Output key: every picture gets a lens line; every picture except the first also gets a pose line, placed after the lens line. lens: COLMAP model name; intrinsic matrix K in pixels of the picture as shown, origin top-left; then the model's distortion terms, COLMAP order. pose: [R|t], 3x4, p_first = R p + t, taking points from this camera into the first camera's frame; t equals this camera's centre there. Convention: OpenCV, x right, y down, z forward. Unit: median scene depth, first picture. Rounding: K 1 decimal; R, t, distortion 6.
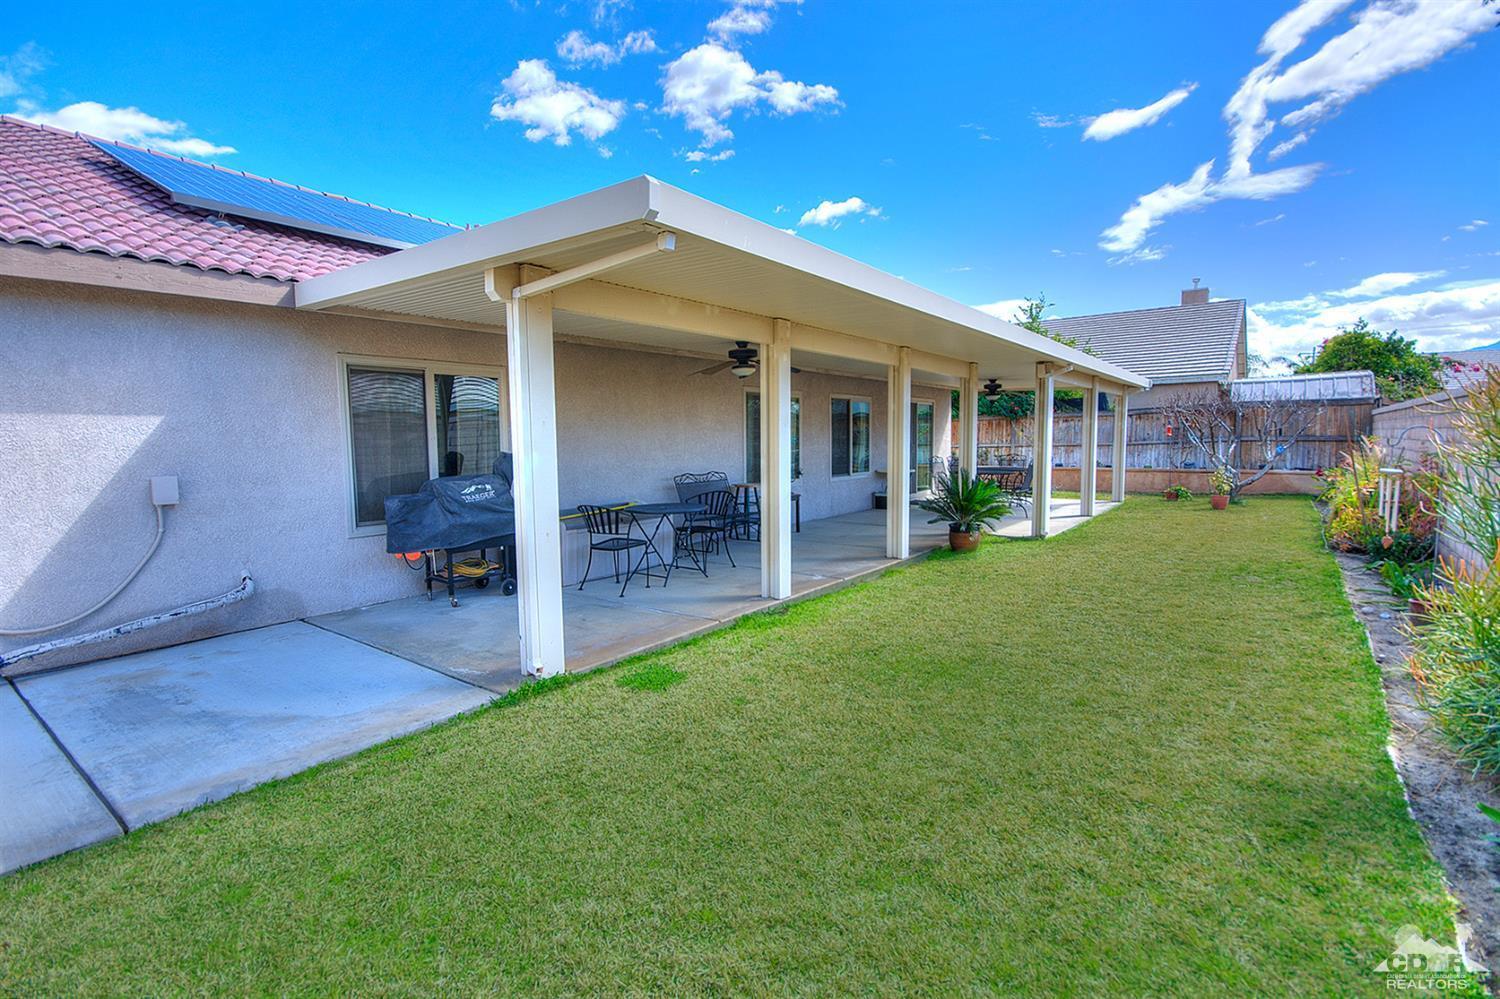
lens RADIAL K [[695.3, 0, 750.0], [0, 695.3, 499.5], [0, 0, 1]] dist [0.011401, -0.007581]
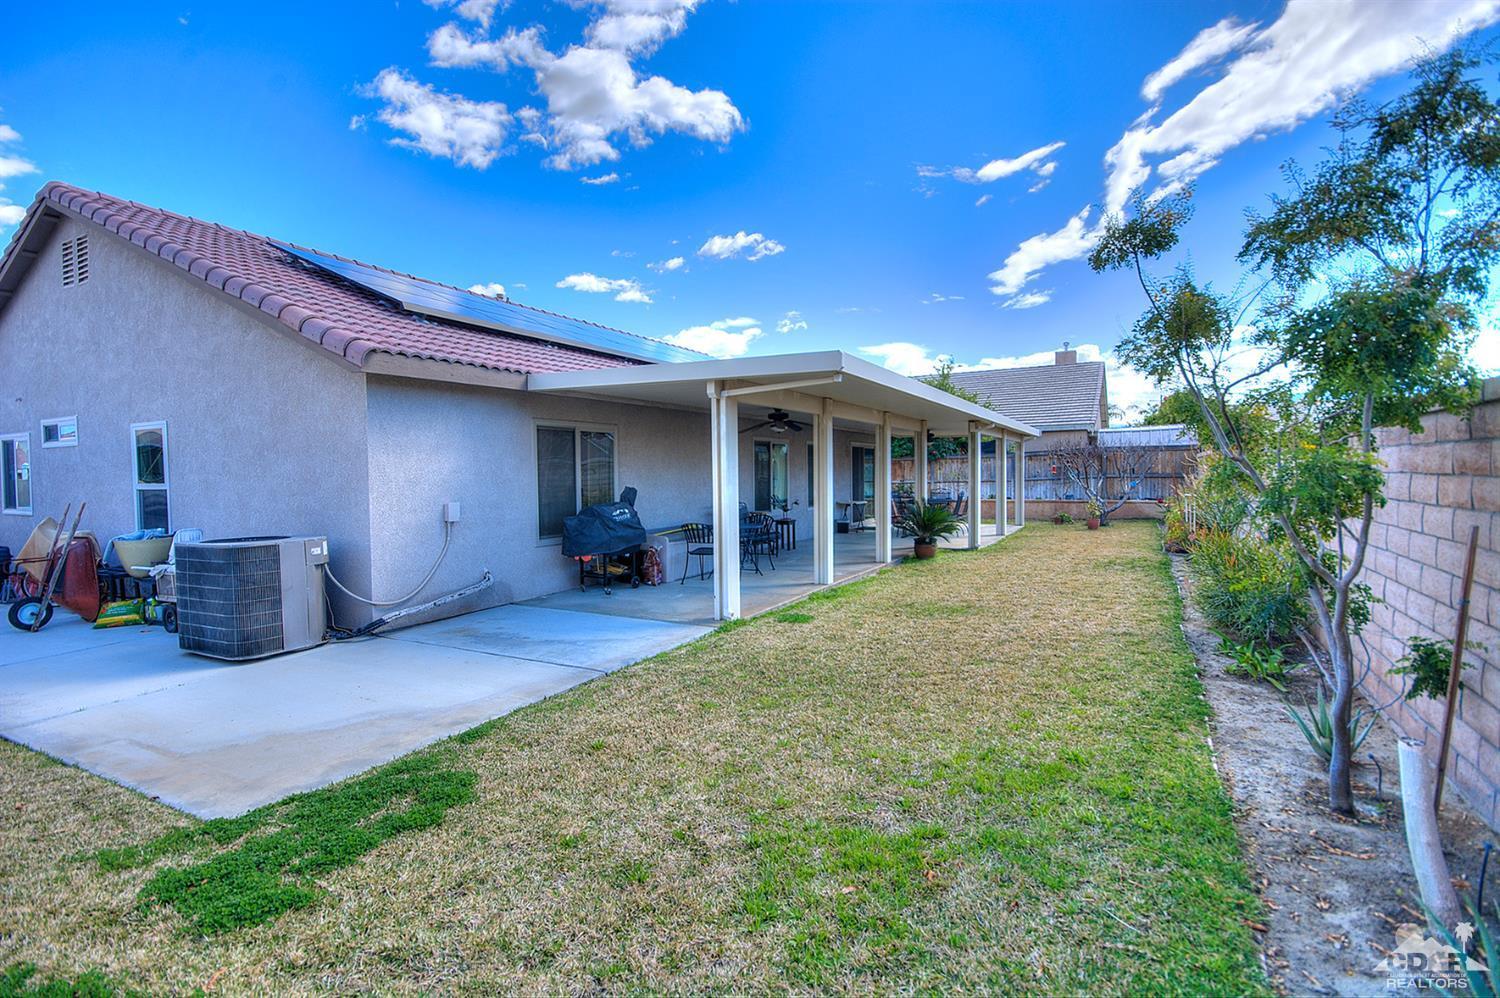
lens RADIAL K [[712.4, 0, 750.0], [0, 712.4, 499.0], [0, 0, 1]] dist [-0.000225, 0.000043]
pose [[0.988927, -0.006333, 0.148268, -0.336641], [0.014394, 0.998472, -0.053355, 0.038932], [-0.147704, 0.054898, 0.987507, -0.473175]]
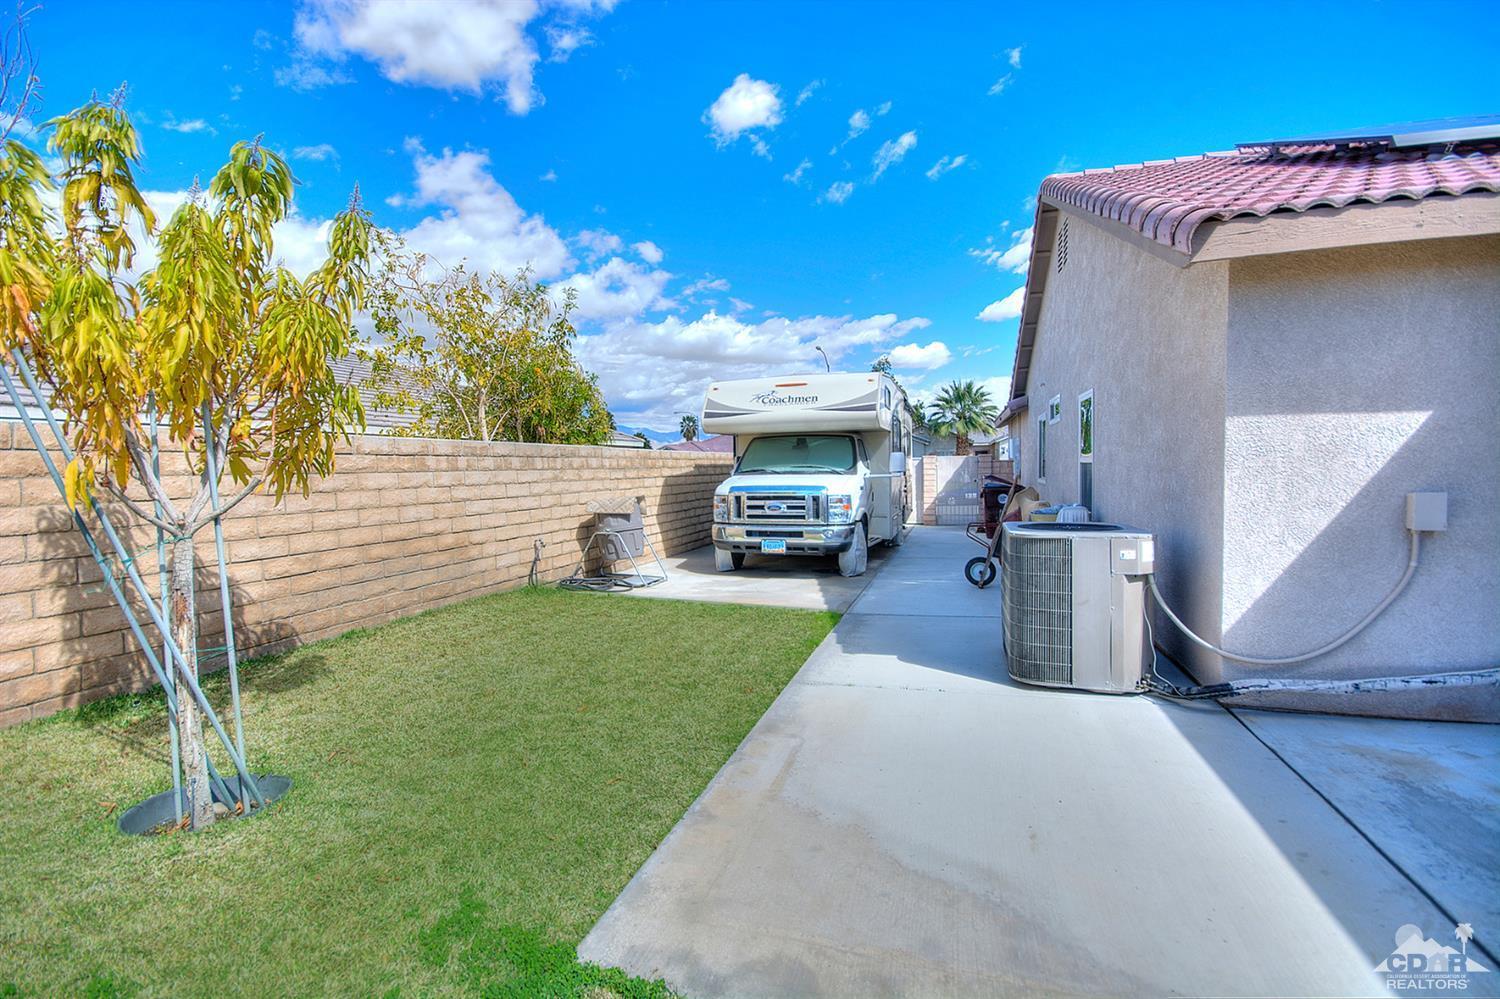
lens RADIAL K [[649.9, 0, 750.0], [0, 649.9, 499.5], [0, 0, 1]] dist [0.000546, -0.000133]
pose [[0.322566, 0.045612, -0.945447, -0.327200], [-0.072375, 0.997103, 0.023411, 0.008206], [0.943776, 0.060875, 0.324933, 0.080079]]
